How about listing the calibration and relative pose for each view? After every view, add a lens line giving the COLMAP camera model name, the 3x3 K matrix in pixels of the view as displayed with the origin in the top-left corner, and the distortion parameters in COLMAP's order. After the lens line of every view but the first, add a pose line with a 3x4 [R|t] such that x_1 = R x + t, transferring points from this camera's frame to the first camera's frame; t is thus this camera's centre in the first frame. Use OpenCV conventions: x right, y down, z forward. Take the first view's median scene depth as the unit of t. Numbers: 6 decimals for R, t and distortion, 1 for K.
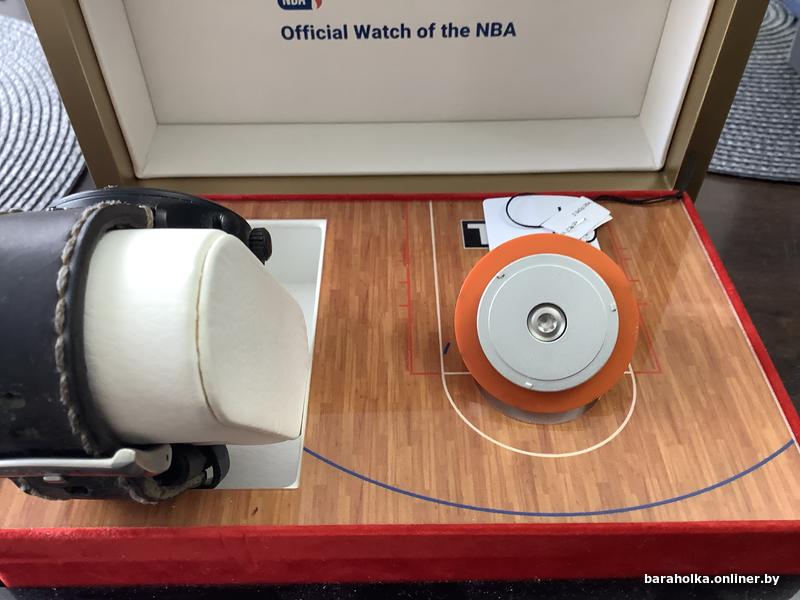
lens RADIAL K [[723.4, 0, 399.4], [0, 723.4, 304.9], [0, 0, 1]] dist [0.090586, -0.185902]
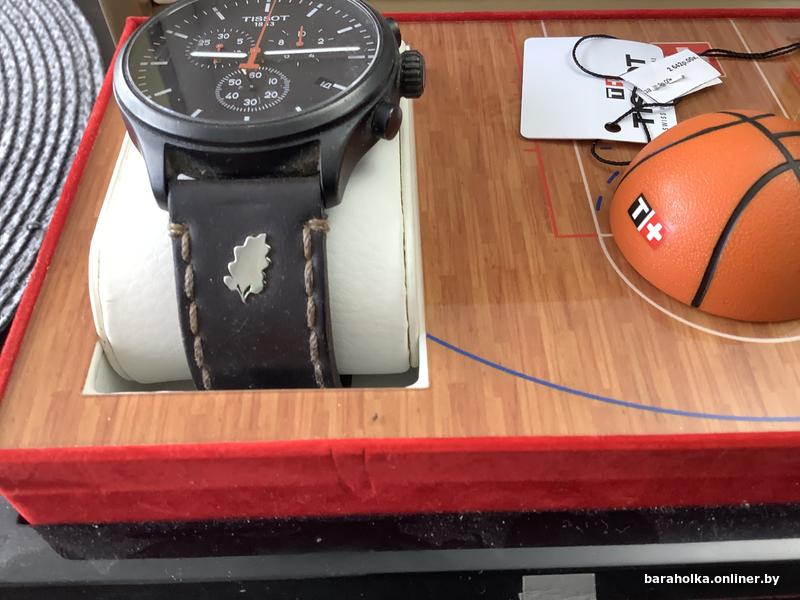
lens RADIAL K [[723.4, 0, 398.5], [0, 723.4, 307.6], [0, 0, 1]] dist [0.090586, -0.185902]
pose [[0.999910, -0.009326, 0.009660, -0.132937], [0.007987, 0.991430, 0.130395, 0.060486], [-0.010793, -0.130306, 0.991415, 0.227630]]
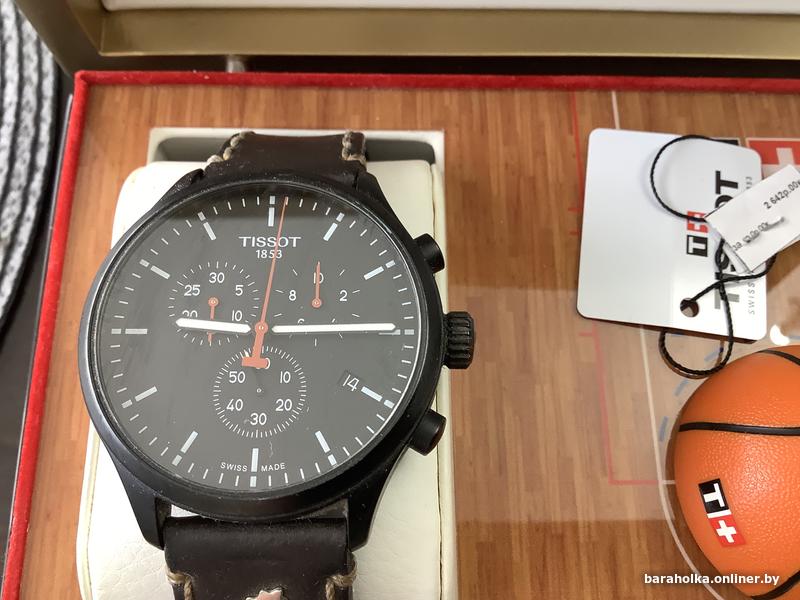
lens RADIAL K [[723.4, 0, 396.7], [0, 723.4, 294.9], [0, 0, 1]] dist [0.090586, -0.185902]
pose [[0.999532, 0.012323, 0.028011, -0.168676], [-0.023882, 0.886456, 0.462196, -0.301400], [-0.019134, -0.462649, 0.886335, 0.445180]]
